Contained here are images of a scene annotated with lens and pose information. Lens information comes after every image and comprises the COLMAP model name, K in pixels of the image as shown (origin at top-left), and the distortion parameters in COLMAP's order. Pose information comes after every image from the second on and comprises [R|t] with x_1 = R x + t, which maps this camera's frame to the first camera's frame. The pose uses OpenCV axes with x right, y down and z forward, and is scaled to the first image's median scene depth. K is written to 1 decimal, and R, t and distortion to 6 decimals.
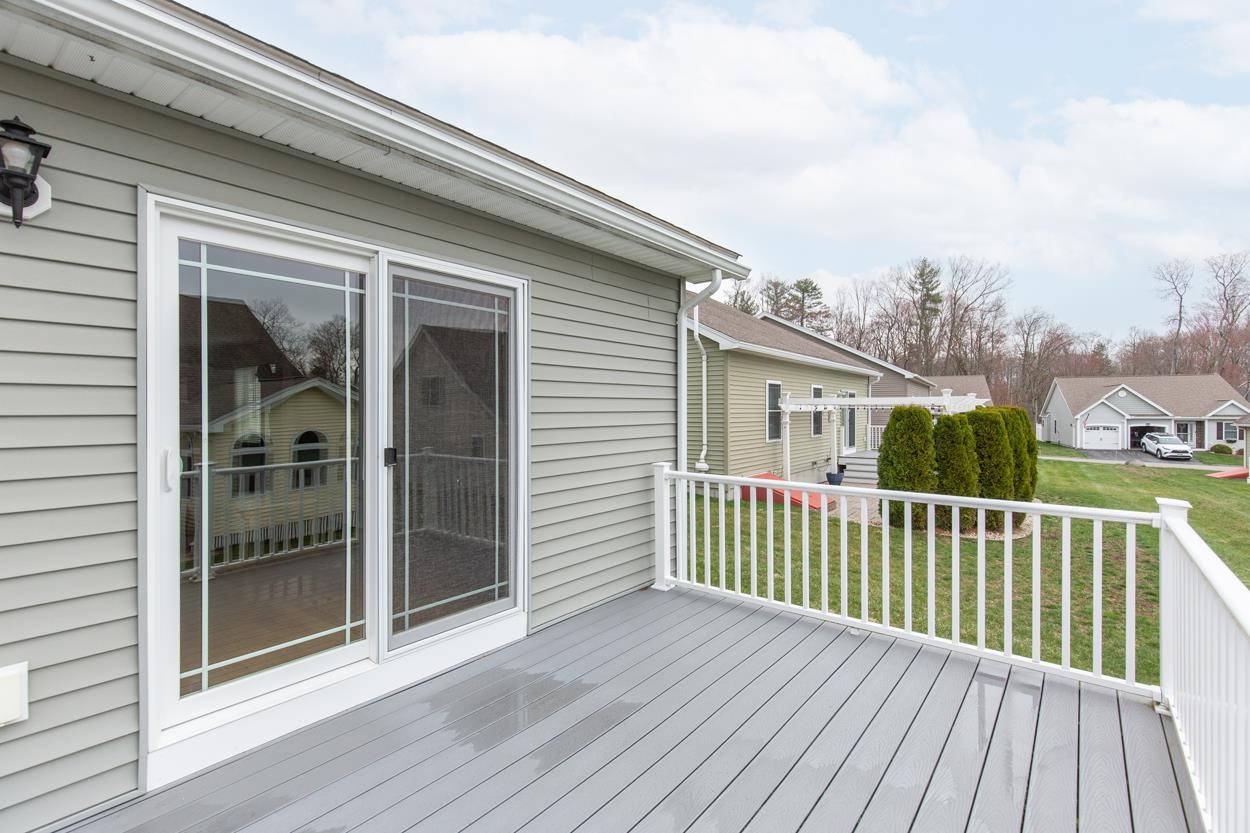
lens RADIAL K [[581.4, 0, 596.9], [0, 581.4, 406.0], [0, 0, 1]] dist [-0.002085, -0.000300]
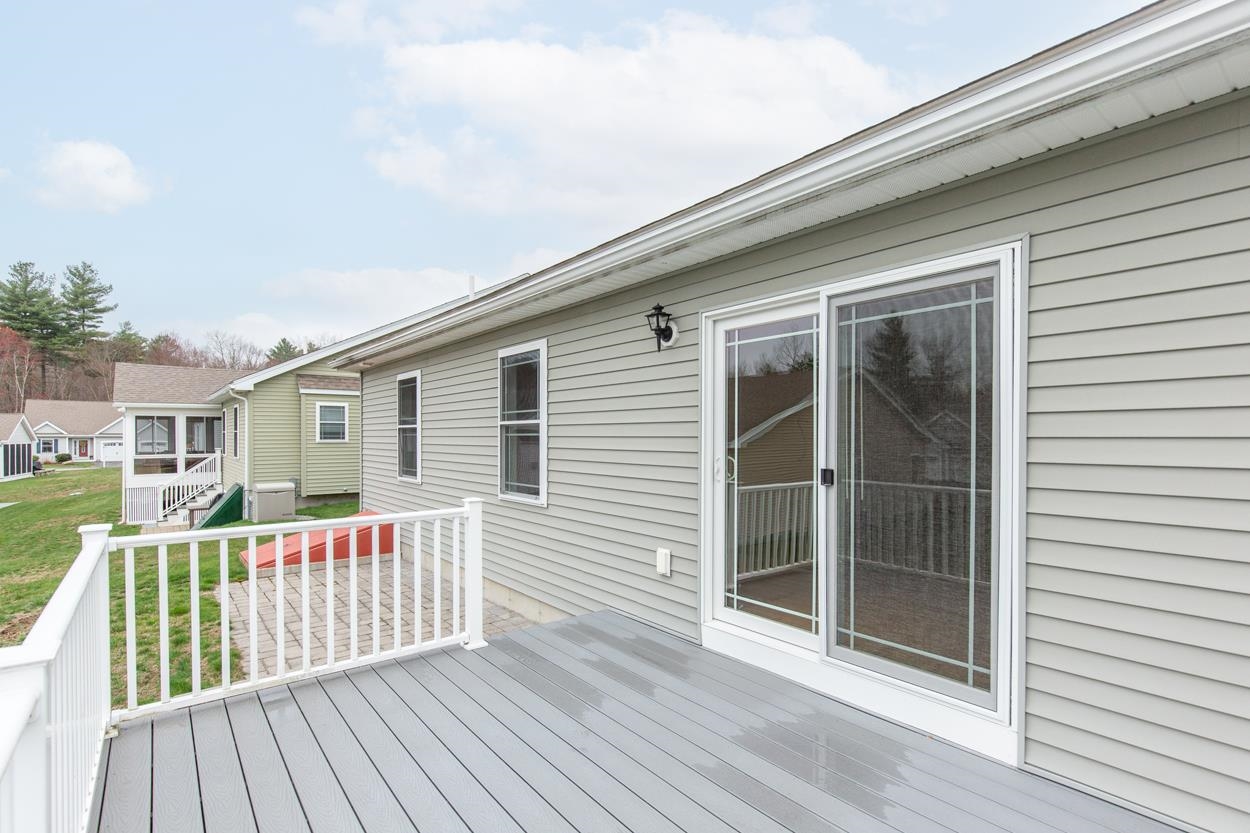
lens RADIAL K [[544.7, 0, 625.9], [0, 544.7, 436.2], [0, 0, 1]] dist [-0.000487, -0.000168]
pose [[-0.175181, -0.004580, -0.984526, 0.699227], [-0.002120, 0.999989, -0.004274, 0.016945], [0.984534, 0.001339, -0.175189, 0.795452]]
